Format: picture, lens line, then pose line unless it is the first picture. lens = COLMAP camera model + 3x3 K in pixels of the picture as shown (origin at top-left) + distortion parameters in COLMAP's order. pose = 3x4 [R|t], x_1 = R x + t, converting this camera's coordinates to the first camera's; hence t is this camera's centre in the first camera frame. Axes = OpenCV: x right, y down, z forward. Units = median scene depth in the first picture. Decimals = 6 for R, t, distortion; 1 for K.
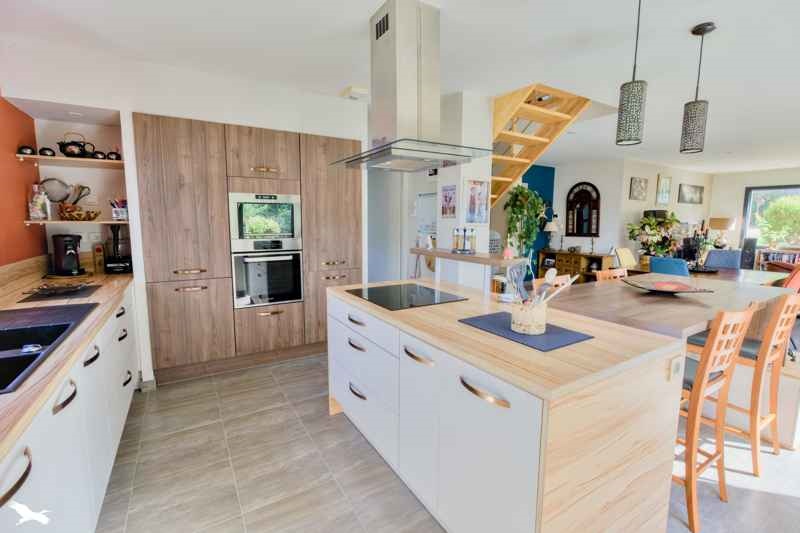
lens RADIAL K [[359.9, 0, 400.0], [0, 359.9, 266.5], [0, 0, 1]] dist [-0.001092, -0.000163]
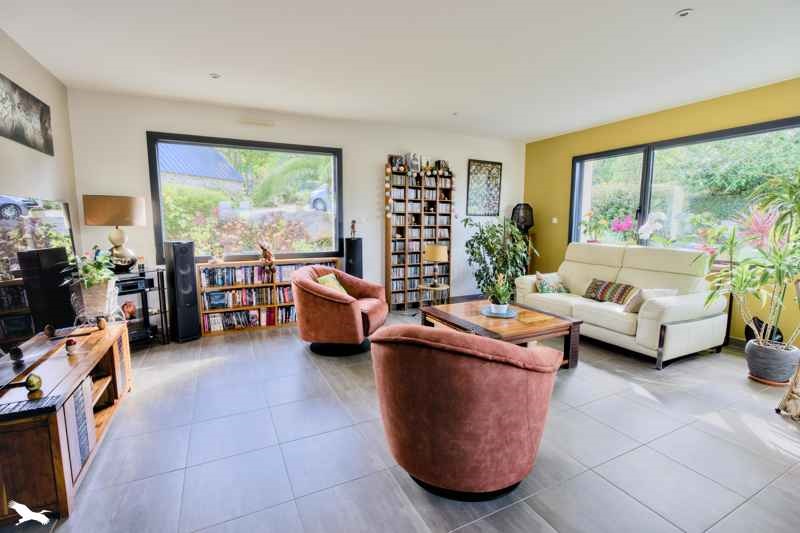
lens RADIAL K [[359.9, 0, 400.0], [0, 359.9, 266.5], [0, 0, 1]] dist [-0.001092, -0.000163]
pose [[0.085726, -0.124527, 0.988506, 0.519726], [0.119874, 0.986240, 0.113846, -0.065079], [-0.989081, 0.108736, 0.099474, 0.657419]]
